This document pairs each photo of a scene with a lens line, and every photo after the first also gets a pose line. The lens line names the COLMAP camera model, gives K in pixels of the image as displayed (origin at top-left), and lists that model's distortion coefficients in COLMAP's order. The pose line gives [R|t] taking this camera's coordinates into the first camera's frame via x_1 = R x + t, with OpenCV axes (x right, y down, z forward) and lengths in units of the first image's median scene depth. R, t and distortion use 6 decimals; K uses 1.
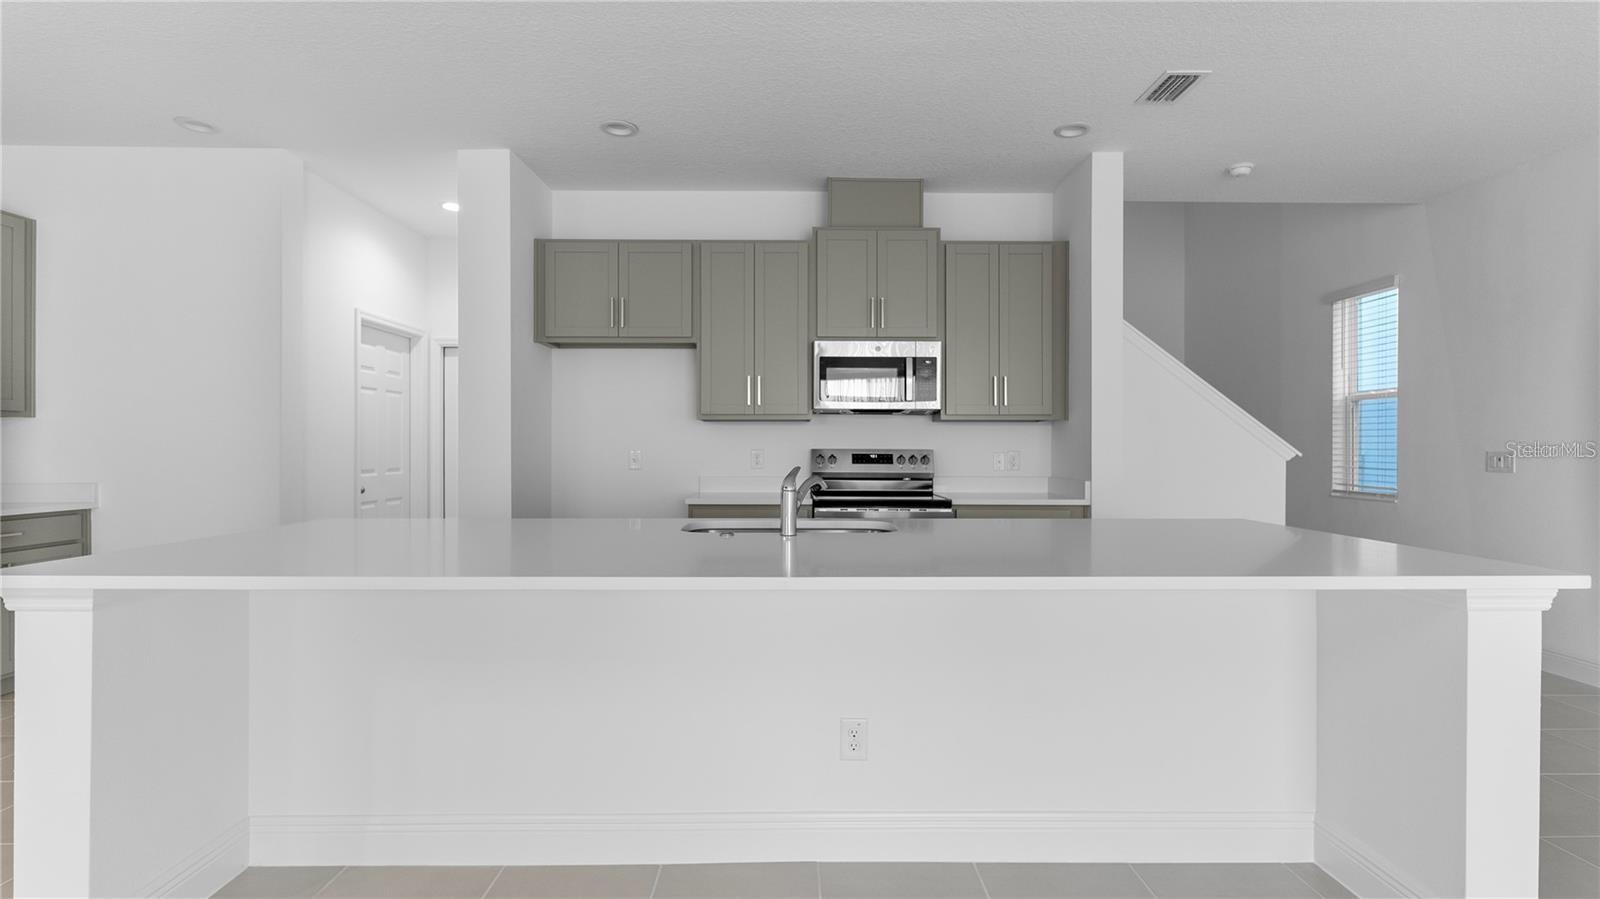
lens RADIAL K [[767.7, 0, 800.0], [0, 767.7, 449.5], [0, 0, 1]] dist [0.001242, -0.000325]
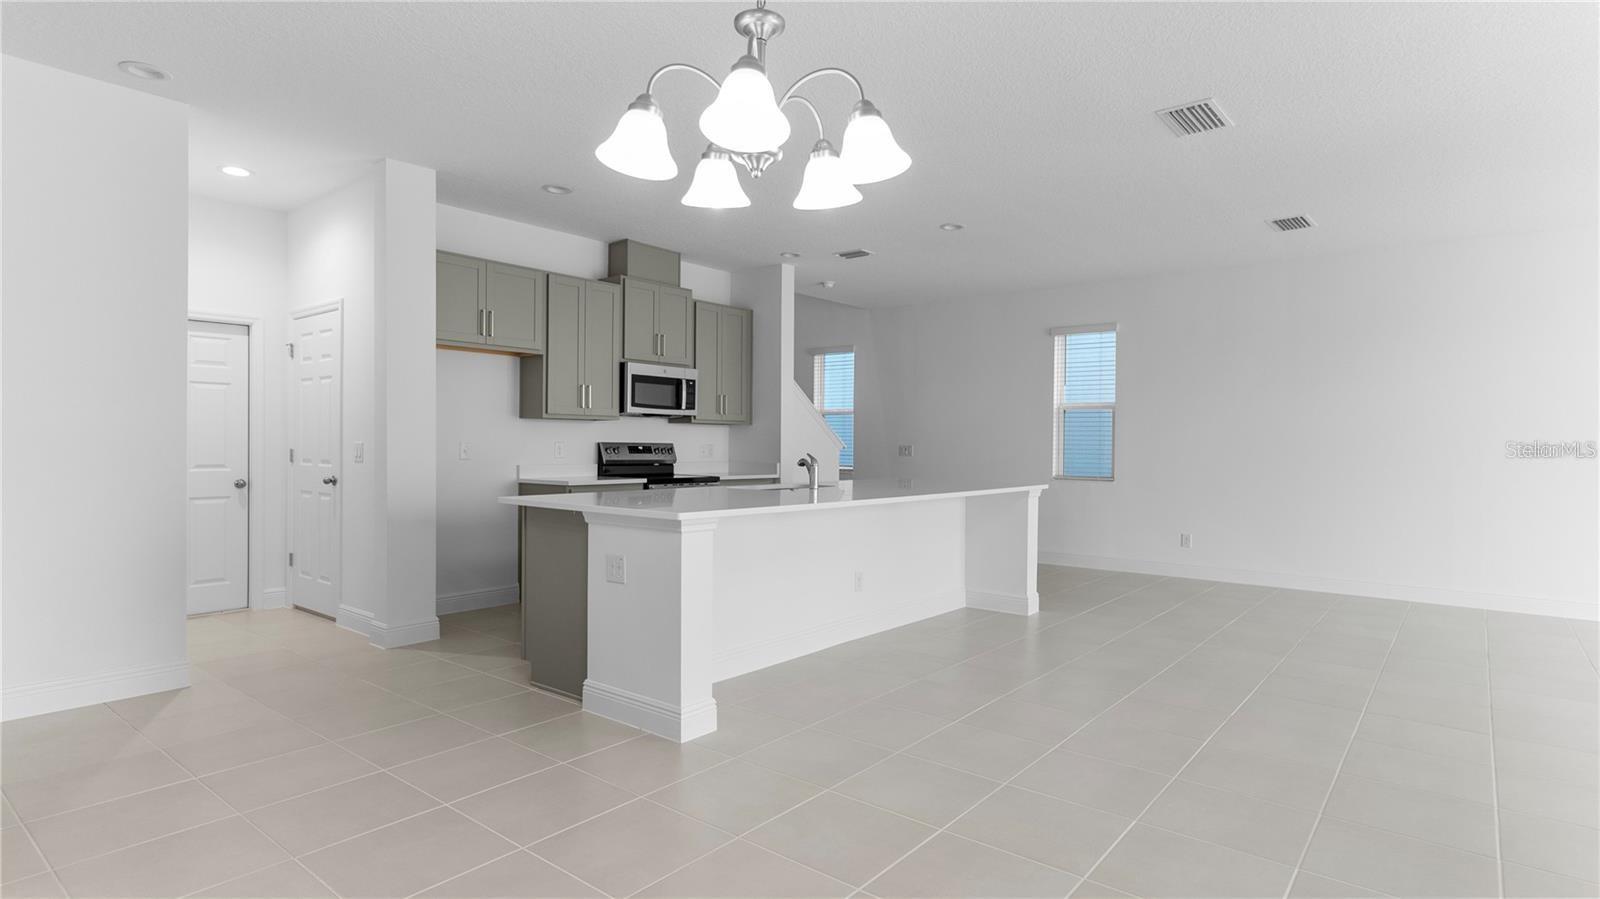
lens RADIAL K [[828.3, 0, 800.0], [0, 828.3, 449.5], [0, 0, 1]] dist [-0.002443, -0.000286]
pose [[0.641938, -0.001701, 0.766755, -0.877062], [-0.003371, 0.999982, 0.005041, 0.003442], [-0.766750, -0.005821, 0.641920, -0.157994]]
